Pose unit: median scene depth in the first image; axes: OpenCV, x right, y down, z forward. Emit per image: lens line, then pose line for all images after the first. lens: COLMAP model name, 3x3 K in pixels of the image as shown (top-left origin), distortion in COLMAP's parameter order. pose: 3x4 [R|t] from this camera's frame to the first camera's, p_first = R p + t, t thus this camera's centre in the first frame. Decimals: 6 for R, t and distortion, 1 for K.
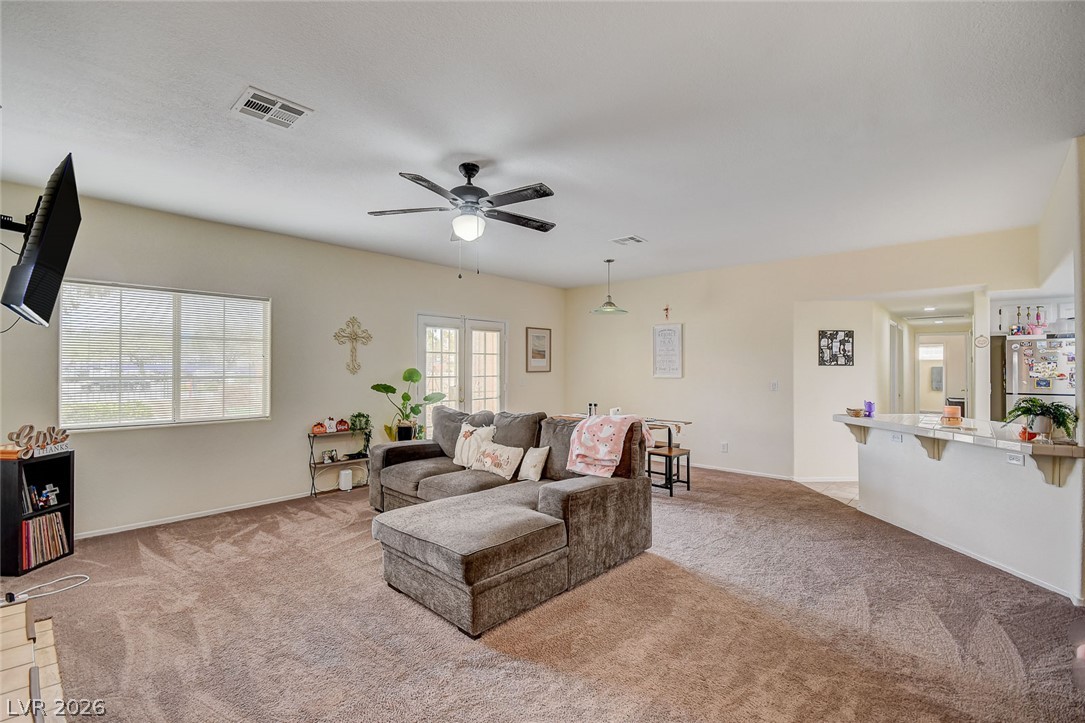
lens RADIAL K [[482.9, 0, 541.3], [0, 482.9, 366.8], [0, 0, 1]] dist [-0.008306, -0.003471]
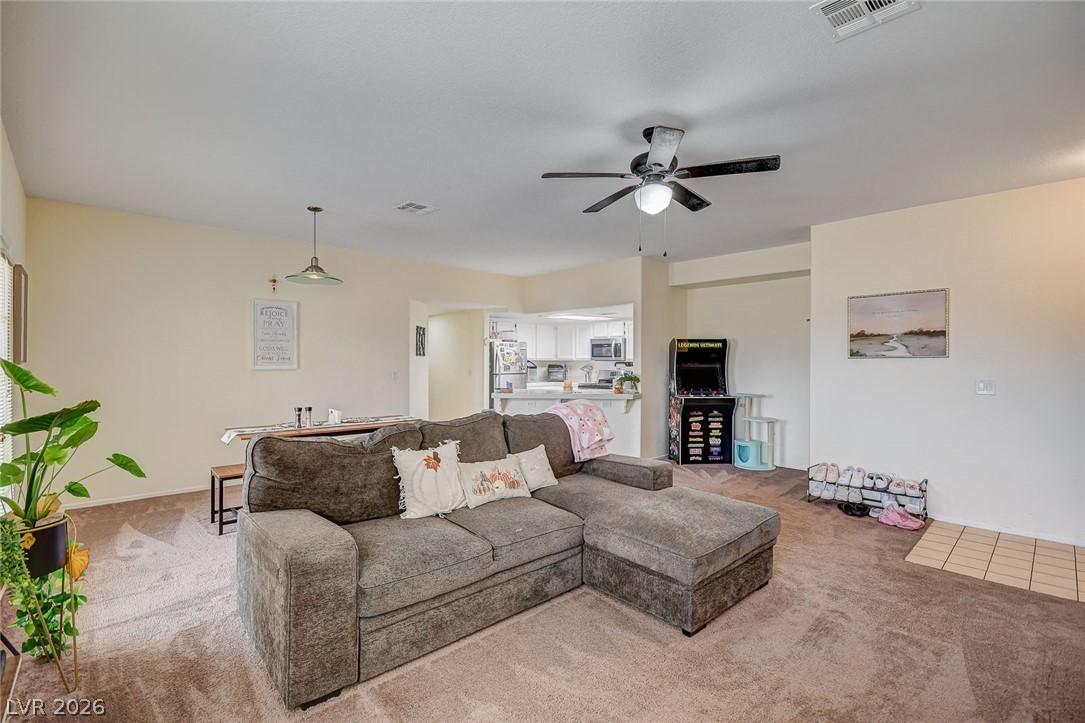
lens RADIAL K [[482.9, 0, 549.5], [0, 482.9, 362.8], [0, 0, 1]] dist [-0.008306, -0.003471]
pose [[0.074038, -0.005877, 0.997238, -0.587219], [-0.005391, 0.999966, 0.006293, 0.005729], [-0.997241, -0.005842, 0.074004, 0.624401]]
